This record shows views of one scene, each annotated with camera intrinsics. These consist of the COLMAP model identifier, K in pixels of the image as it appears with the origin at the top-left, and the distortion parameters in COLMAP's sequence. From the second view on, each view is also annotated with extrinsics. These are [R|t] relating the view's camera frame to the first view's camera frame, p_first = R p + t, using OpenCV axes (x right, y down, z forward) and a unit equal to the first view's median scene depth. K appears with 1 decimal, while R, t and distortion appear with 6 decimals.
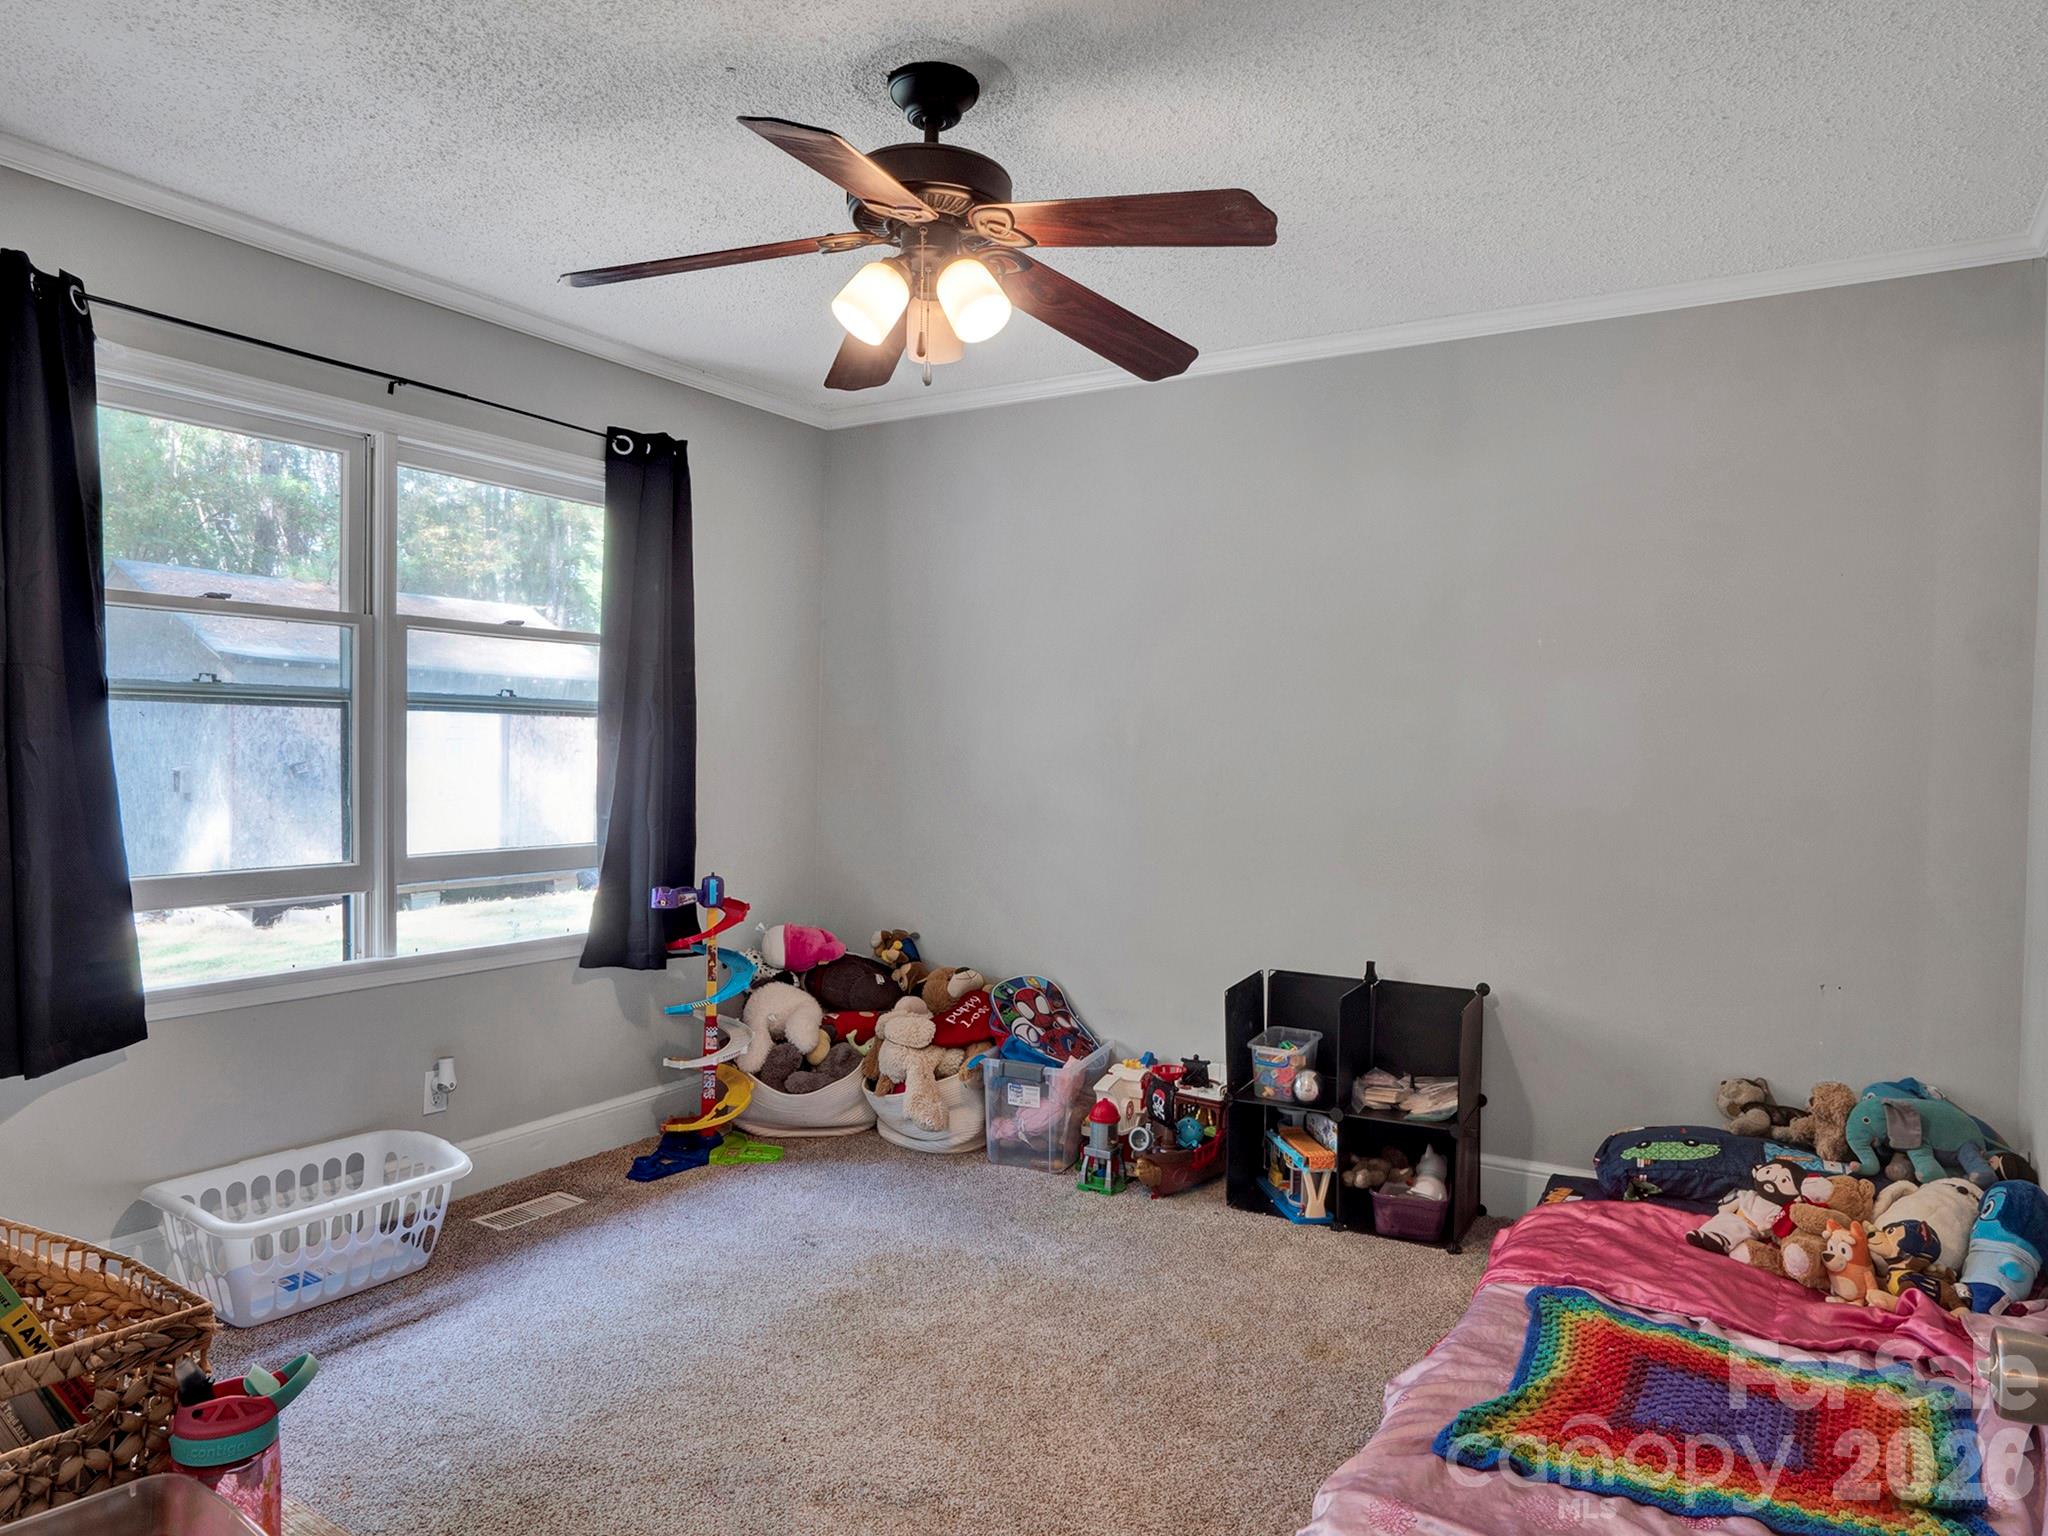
lens RADIAL K [[1317.8, 0, 1026.2], [0, 1317.8, 762.5], [0, 0, 1]] dist [-0.019902, 0.000947]
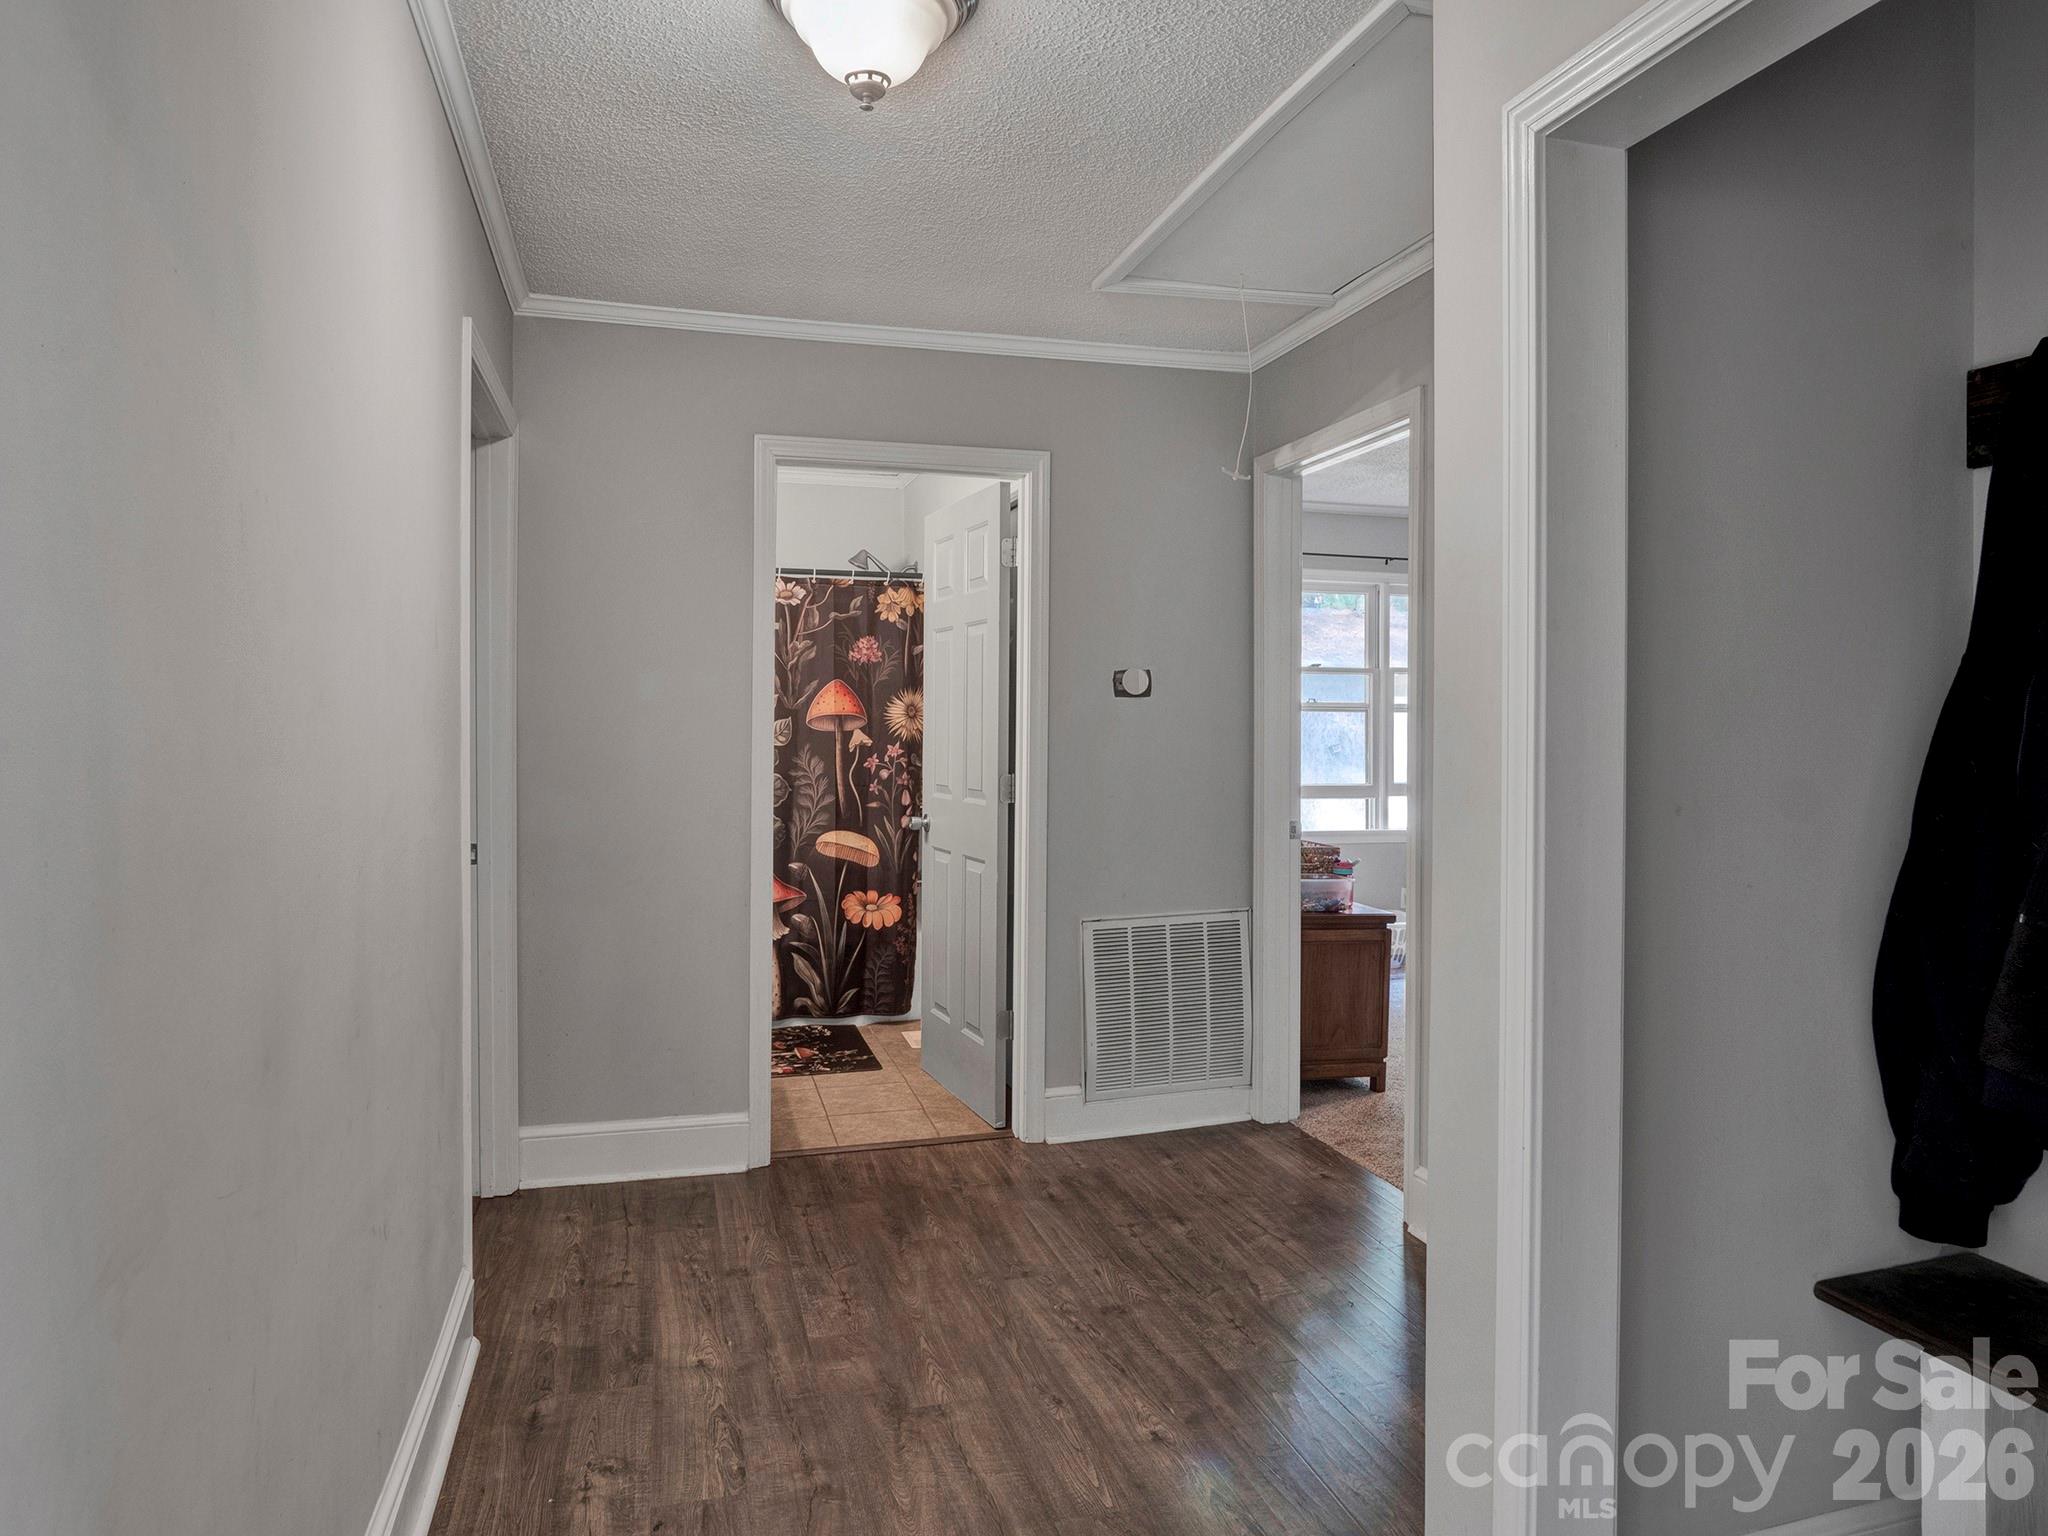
lens RADIAL K [[1317.8, 0, 1025.4], [0, 1317.8, 762.0], [0, 0, 1]] dist [-0.019902, 0.000947]
pose [[0.763931, 0.001424, -0.645297, 0.446725], [-0.003606, 0.999991, -0.002063, 0.046333], [0.645288, 0.003903, 0.763929, -1.012826]]
